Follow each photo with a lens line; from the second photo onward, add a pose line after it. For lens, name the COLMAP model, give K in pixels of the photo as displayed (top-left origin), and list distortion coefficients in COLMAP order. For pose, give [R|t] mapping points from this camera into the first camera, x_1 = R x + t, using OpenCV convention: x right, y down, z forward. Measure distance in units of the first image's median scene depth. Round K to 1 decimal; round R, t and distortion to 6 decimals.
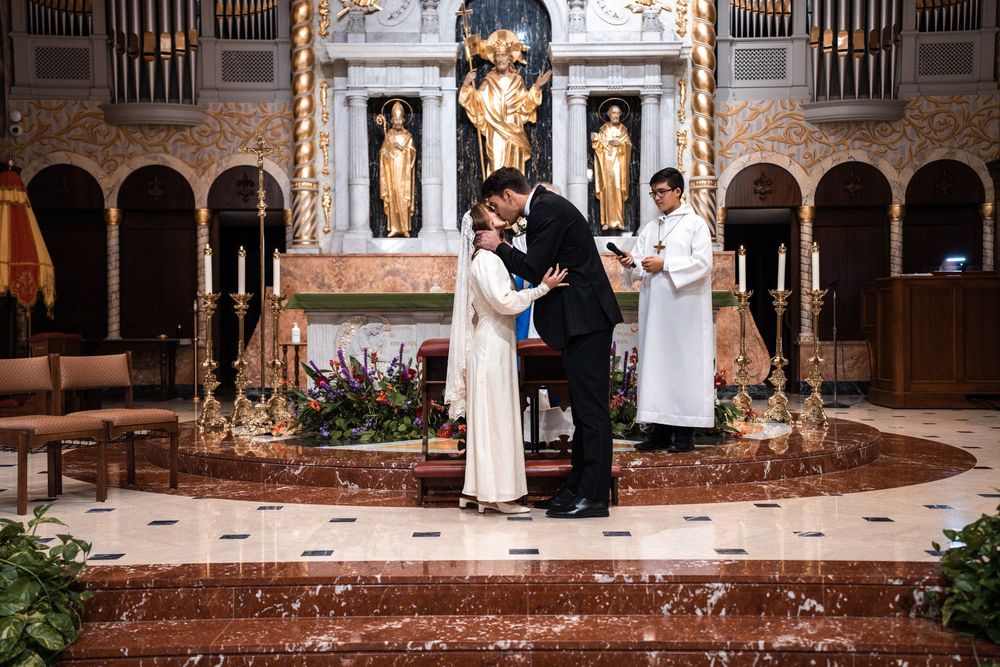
lens RADIAL K [[1219.1, 0, 501.9], [0, 1219.1, 328.8], [0, 0, 1]] dist [0.225658, 0.000000]
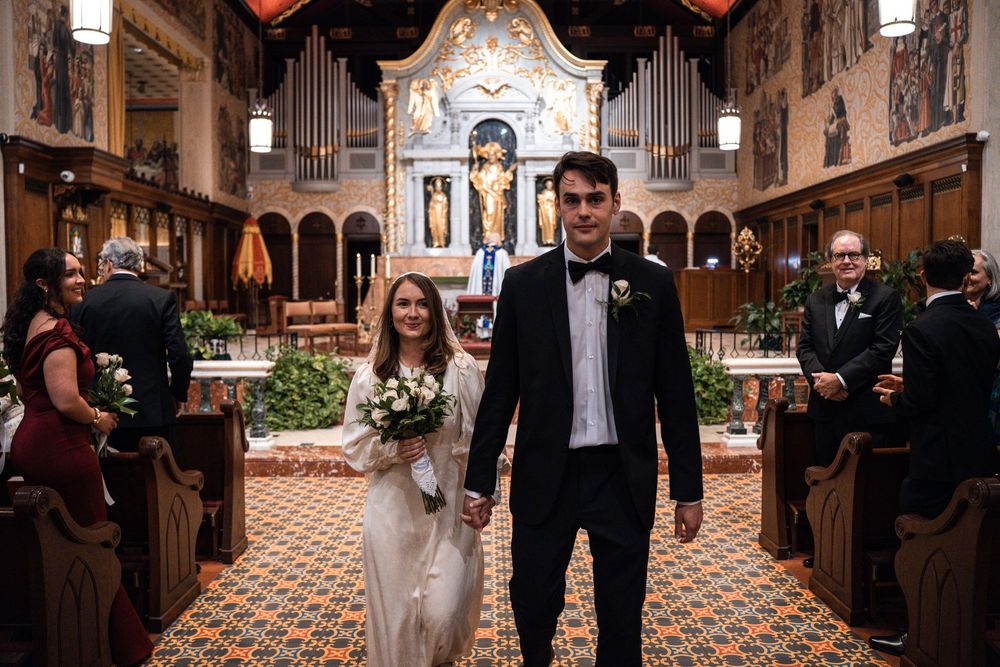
lens RADIAL K [[803.8, 0, 504.1], [0, 803.8, 332.2], [0, 0, 1]] dist [-0.053418, 0.003689]
pose [[0.999927, 0.000222, 0.012071, 0.004071], [-0.000696, 0.999226, 0.039320, 0.009295], [-0.012053, -0.039325, 0.999154, -0.282826]]
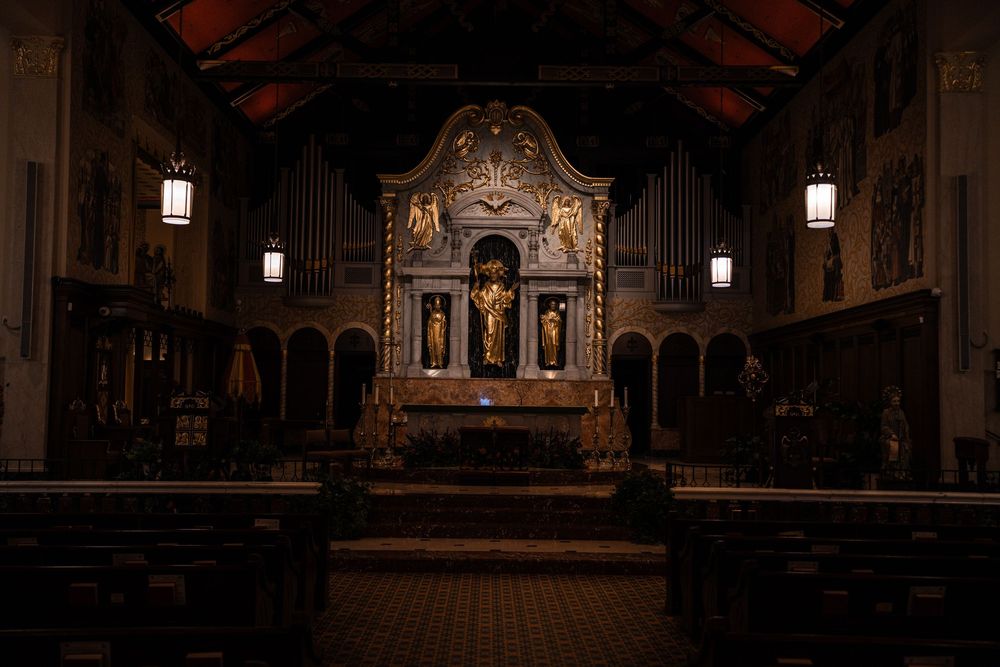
lens RADIAL K [[1092.2, 0, 503.3], [0, 1092.2, 337.2], [0, 0, 1]] dist [0.074011, 0.000000]
pose [[0.999794, 0.018691, 0.007923, 0.003295], [-0.018127, 0.997647, -0.066114, -0.013387], [-0.009140, 0.065957, 0.997781, -0.658329]]
